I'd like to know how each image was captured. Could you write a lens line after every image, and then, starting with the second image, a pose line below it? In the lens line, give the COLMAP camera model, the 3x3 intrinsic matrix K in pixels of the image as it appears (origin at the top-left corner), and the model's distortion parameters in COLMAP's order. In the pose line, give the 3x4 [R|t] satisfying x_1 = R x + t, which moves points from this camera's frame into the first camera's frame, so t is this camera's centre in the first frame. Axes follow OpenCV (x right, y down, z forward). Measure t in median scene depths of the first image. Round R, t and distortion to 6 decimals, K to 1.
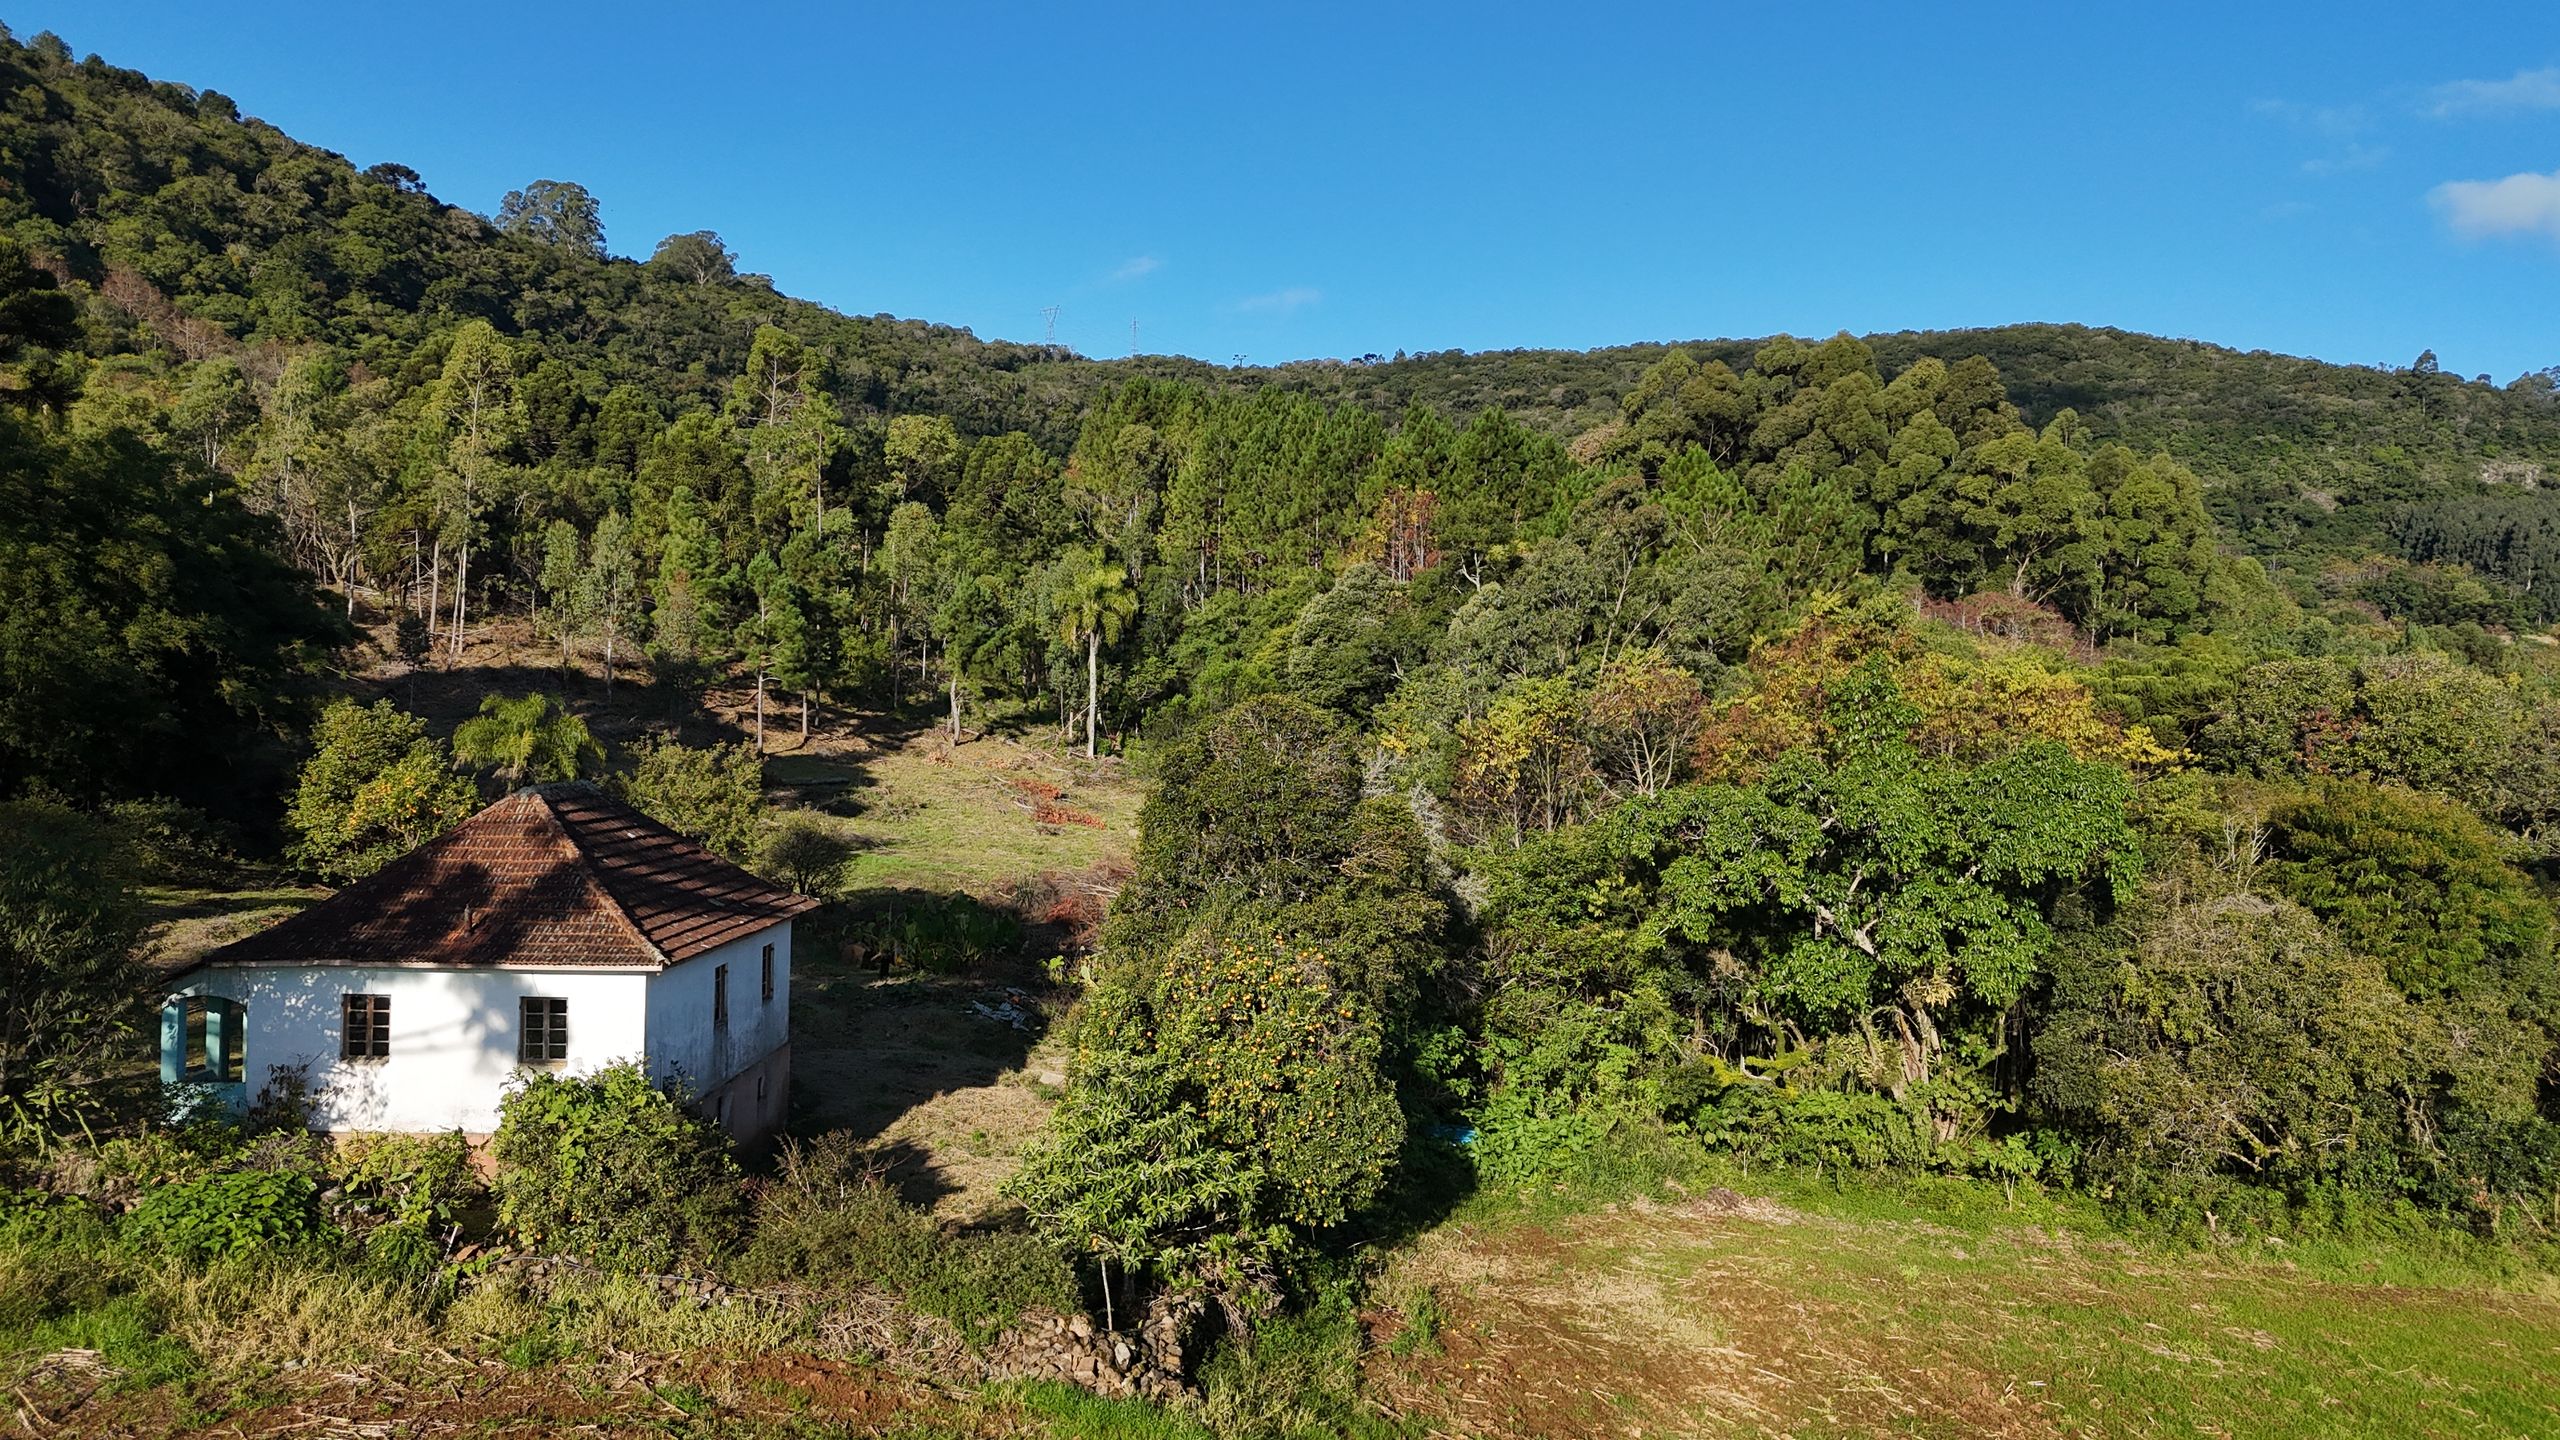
lens RADIAL K [[1894.9, 0, 1276.2], [0, 1894.9, 702.0], [0, 0, 1]] dist [0.071676, -0.056786]
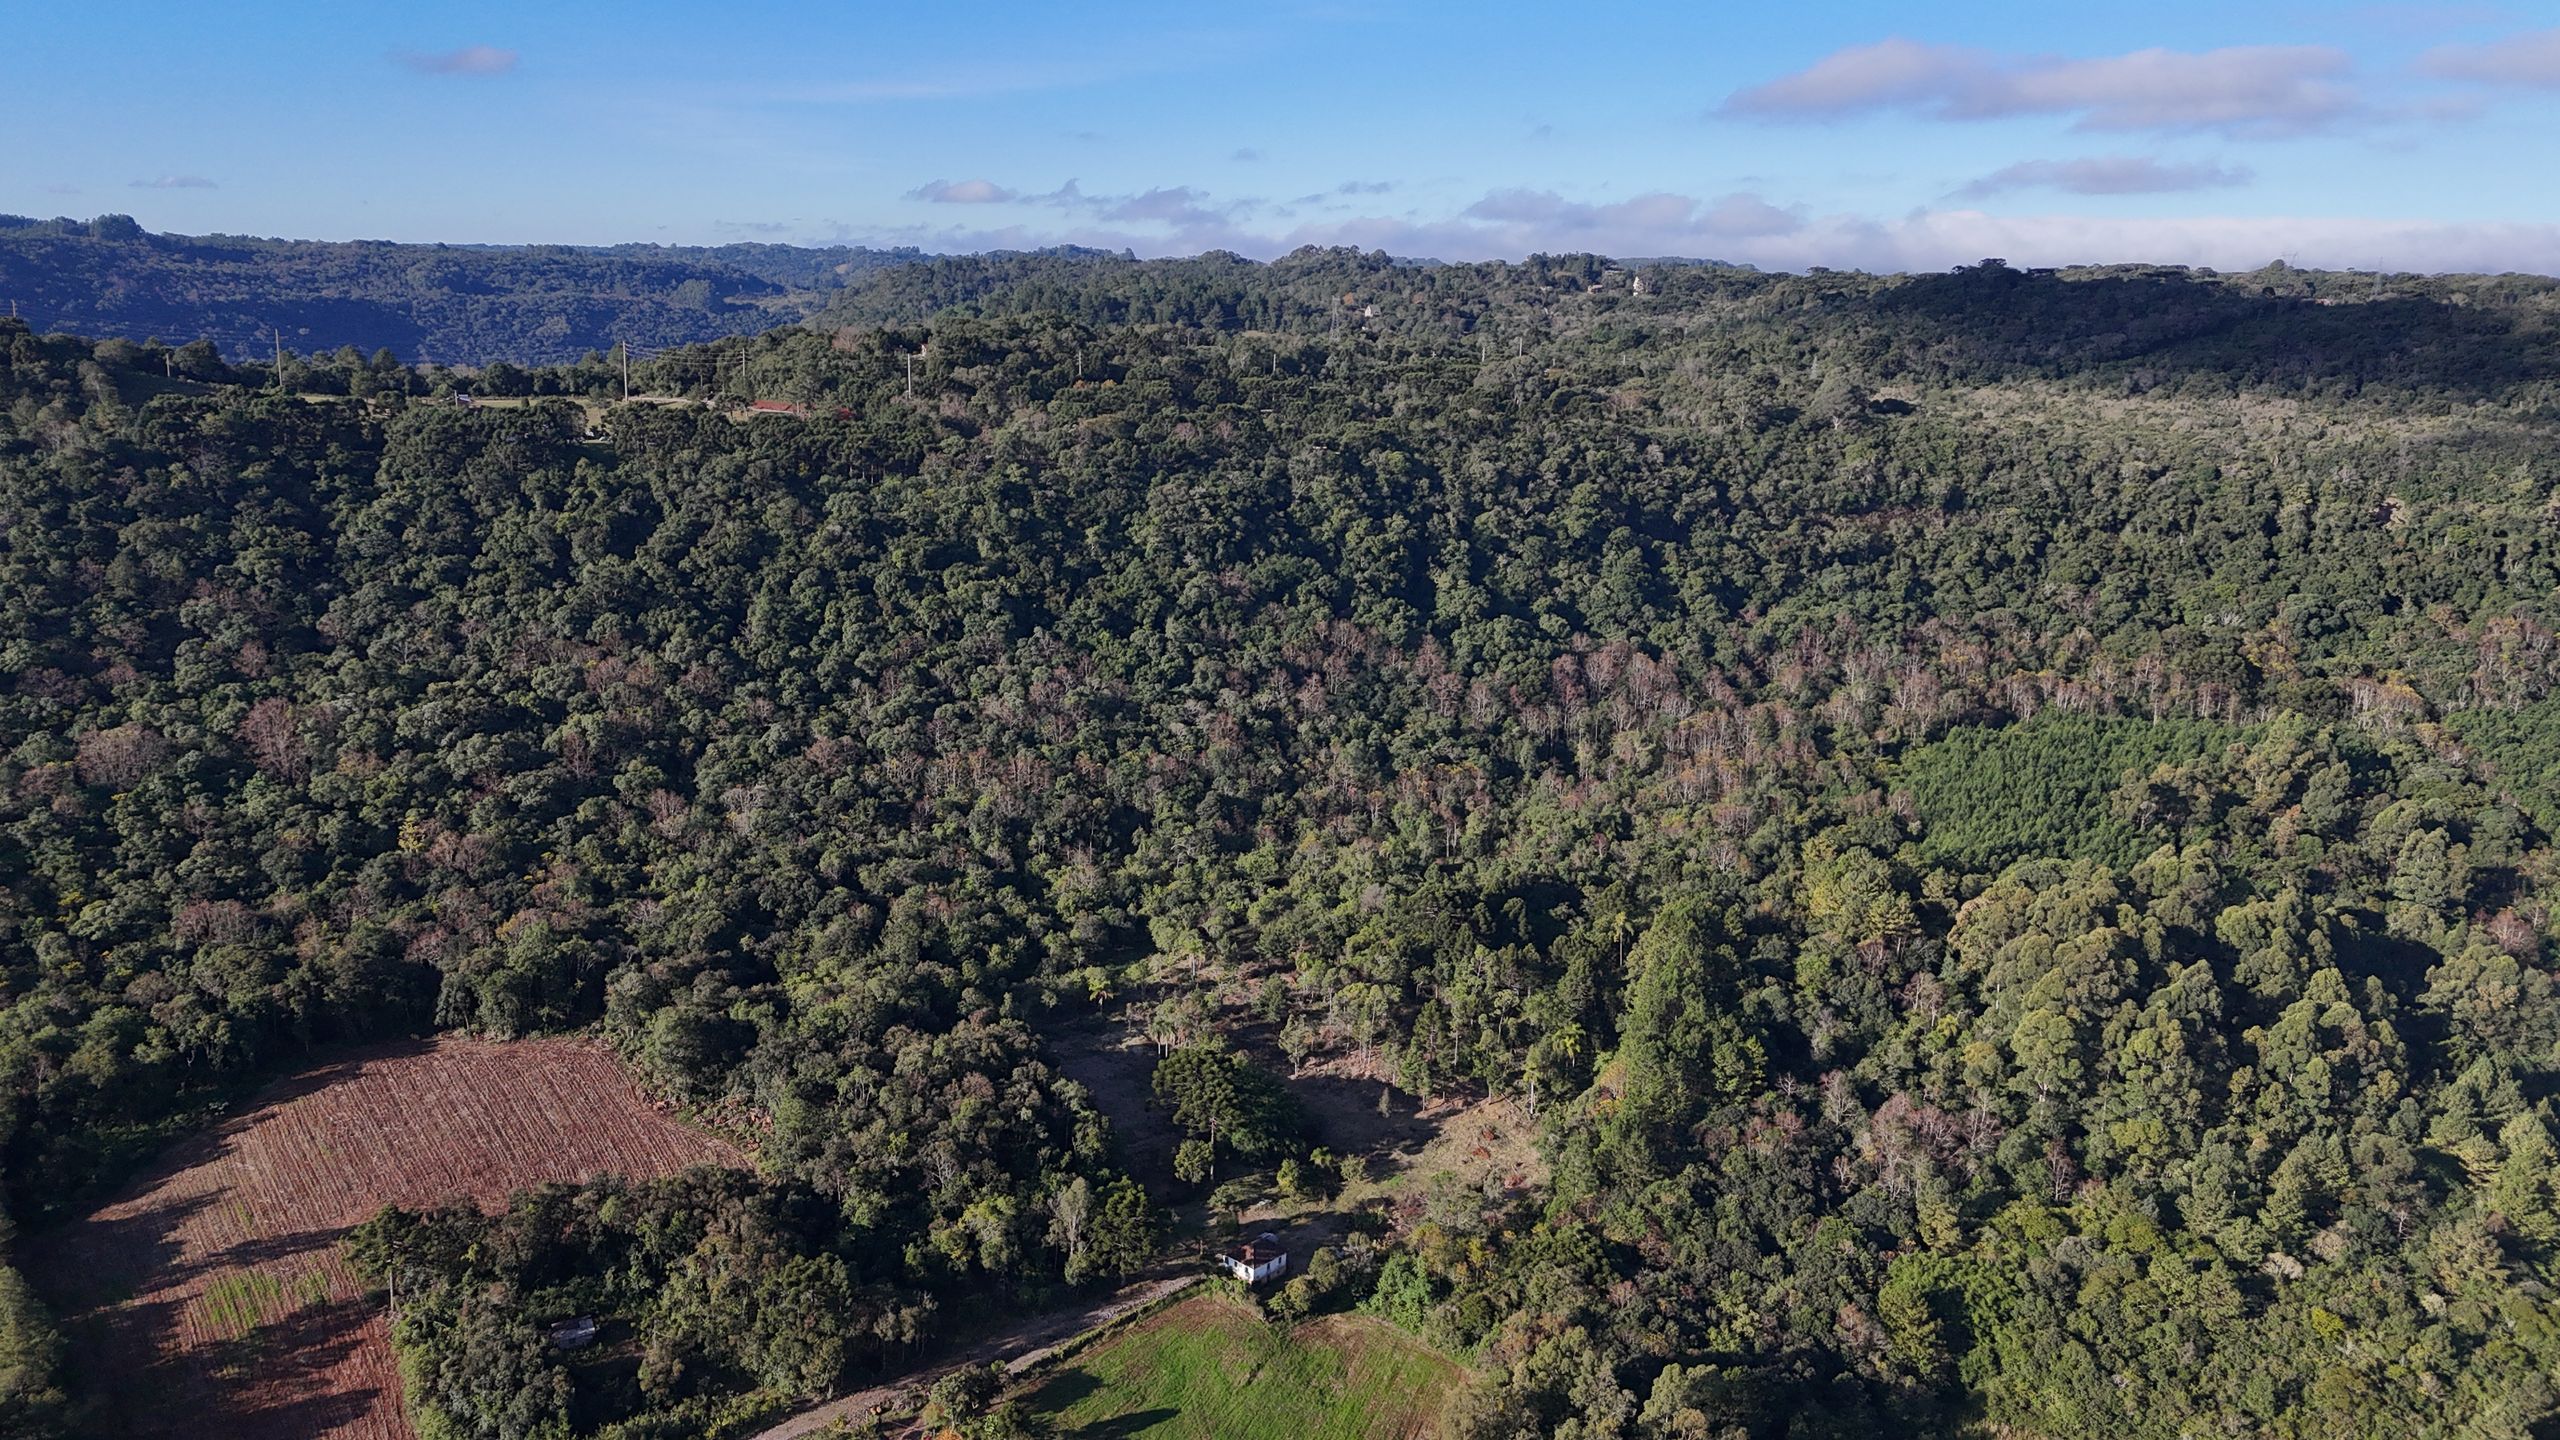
lens RADIAL K [[1894.9, 0, 1262.9], [0, 1894.9, 708.4], [0, 0, 1]] dist [0.071676, -0.056786]
pose [[0.728734, 0.154393, -0.667165, 1.797371], [-0.008159, 0.976141, 0.216984, -1.482159], [0.684748, -0.152680, 0.712607, -1.736042]]
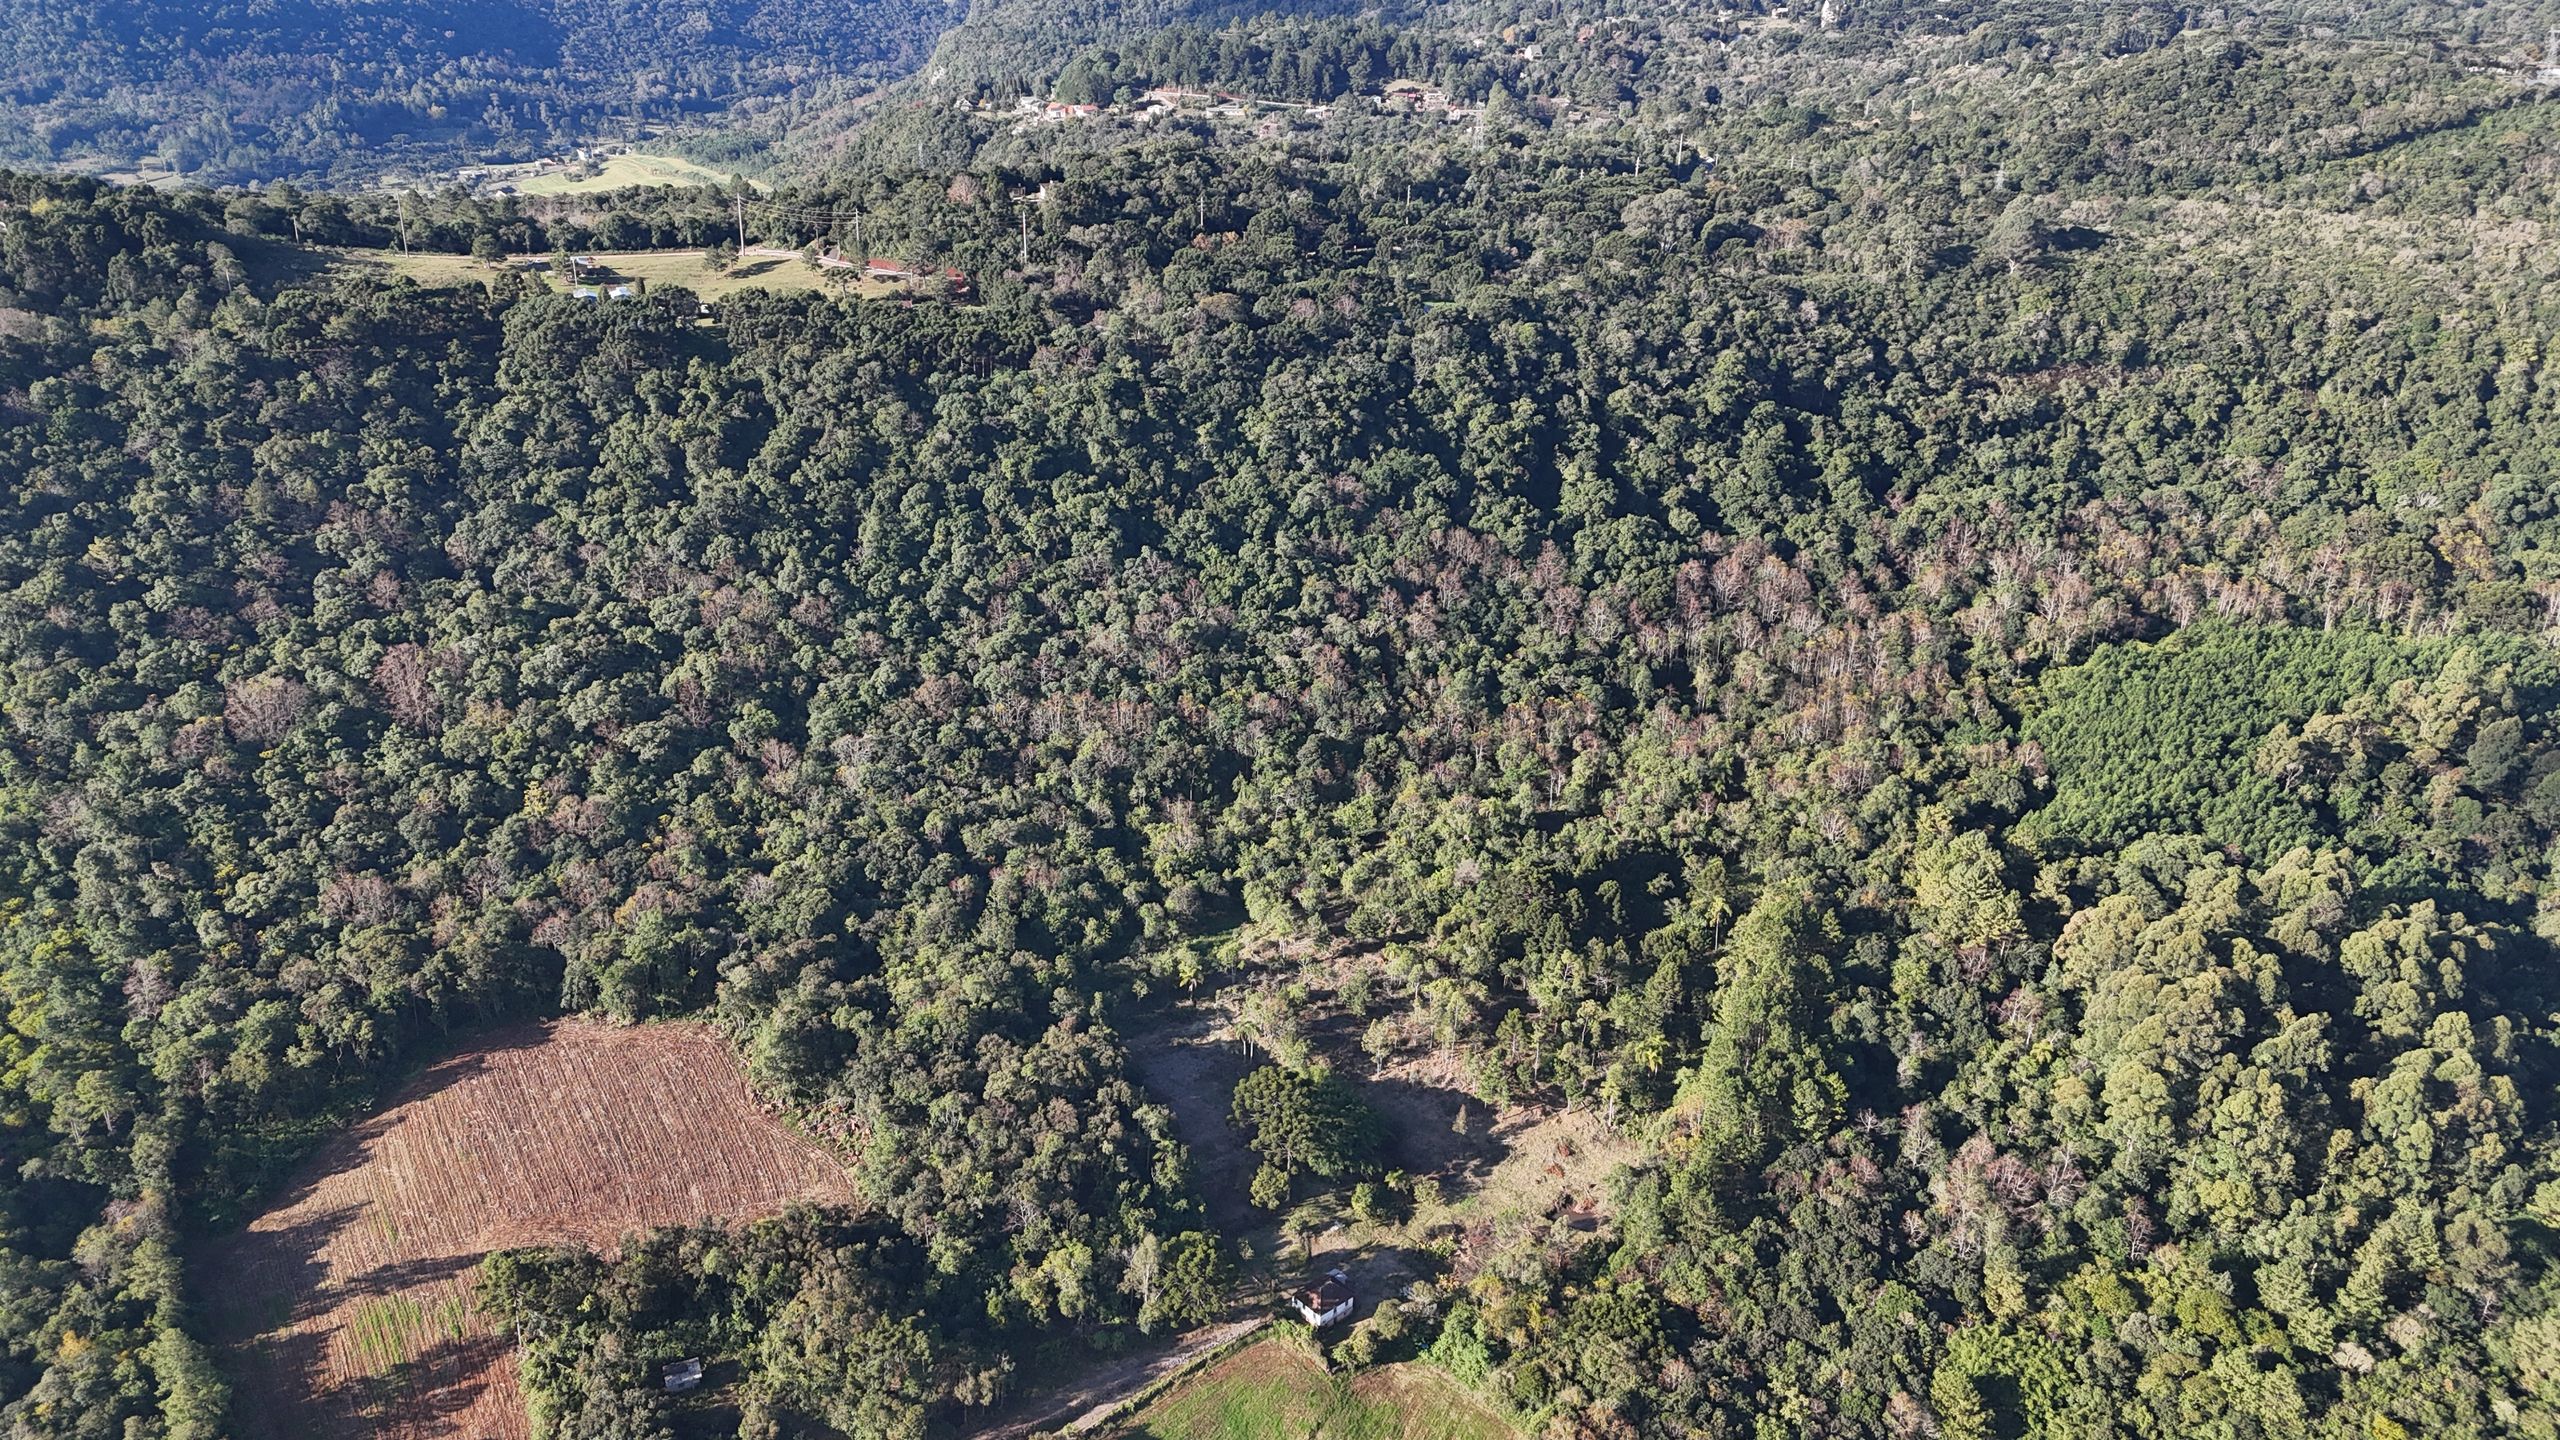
lens RADIAL K [[1894.9, 0, 1260.8], [0, 1894.9, 716.4], [0, 0, 1]] dist [0.071676, -0.056786]
pose [[0.667464, 0.288526, -0.686472, 1.722284], [-0.001639, 0.922450, 0.386114, -2.087076], [0.744640, -0.256592, 0.616175, -1.491935]]
